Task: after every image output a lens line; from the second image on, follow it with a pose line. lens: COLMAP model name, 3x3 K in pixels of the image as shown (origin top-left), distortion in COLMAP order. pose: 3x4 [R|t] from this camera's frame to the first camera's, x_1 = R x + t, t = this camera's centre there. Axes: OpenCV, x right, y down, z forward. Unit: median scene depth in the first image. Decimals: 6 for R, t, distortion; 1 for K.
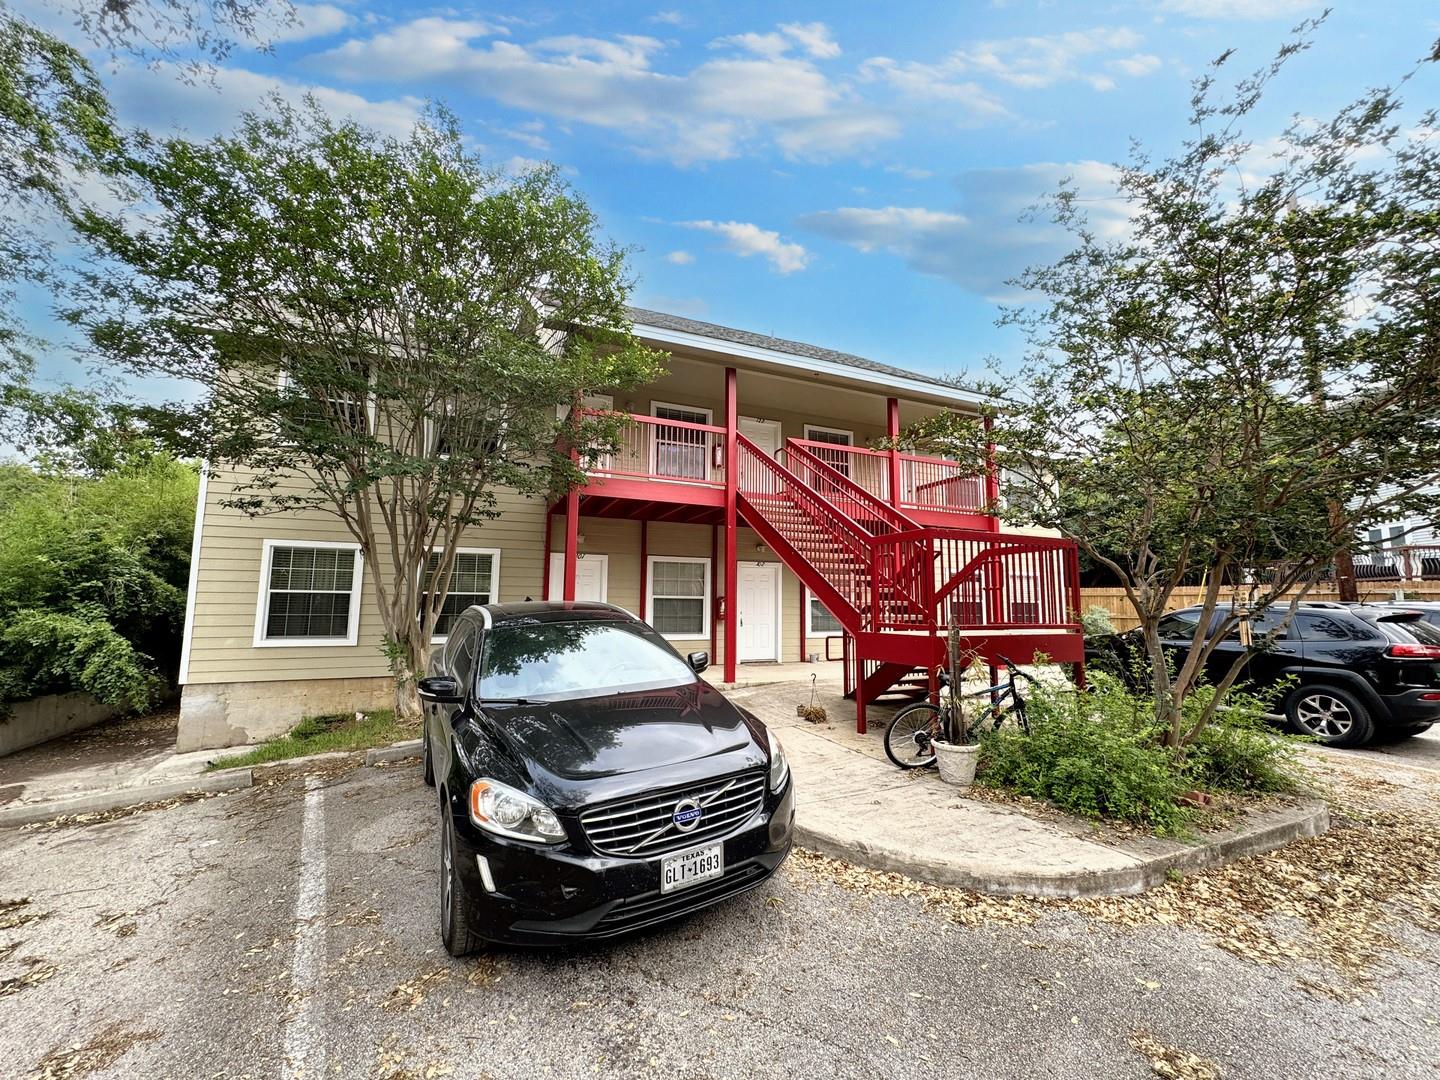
lens RADIAL K [[571.0, 0, 721.3], [0, 571.0, 540.1], [0, 0, 1]] dist [-0.000881, -0.000269]
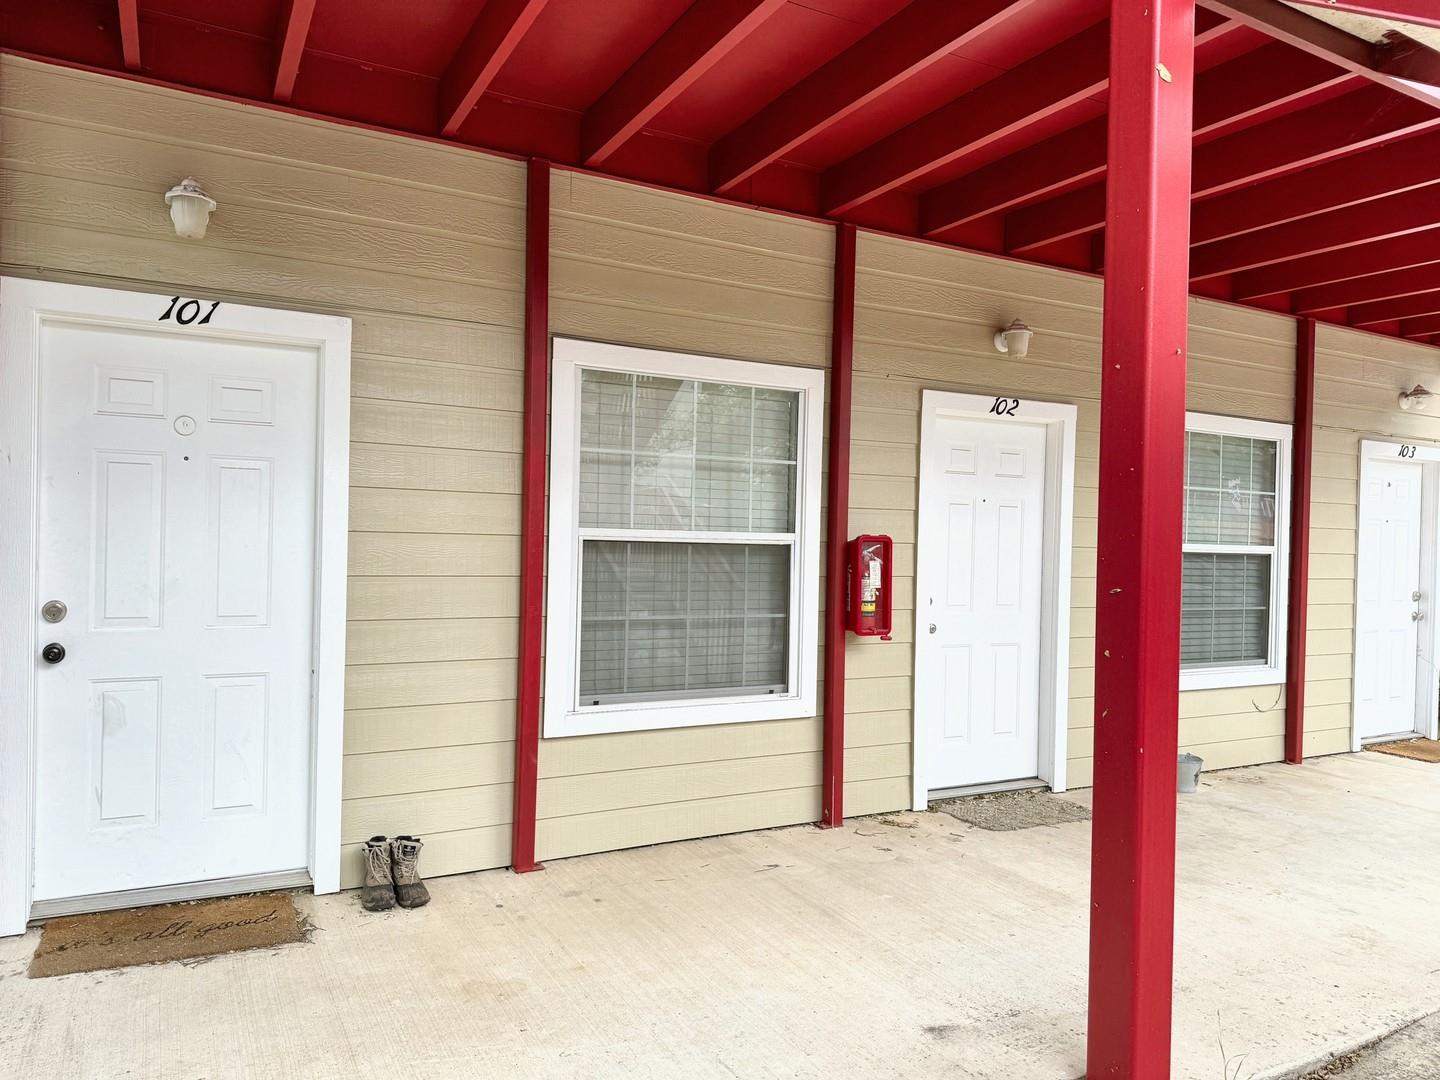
lens RADIAL K [[996.8, 0, 720.0], [0, 996.8, 540.0], [0, 0, 1]] dist [0.000467, 0.000010]
pose [[0.995427, 0.012994, 0.094640, -0.132319], [-0.023902, 0.993071, 0.115058, 0.073800], [-0.092490, -0.116793, 0.988840, 0.803508]]
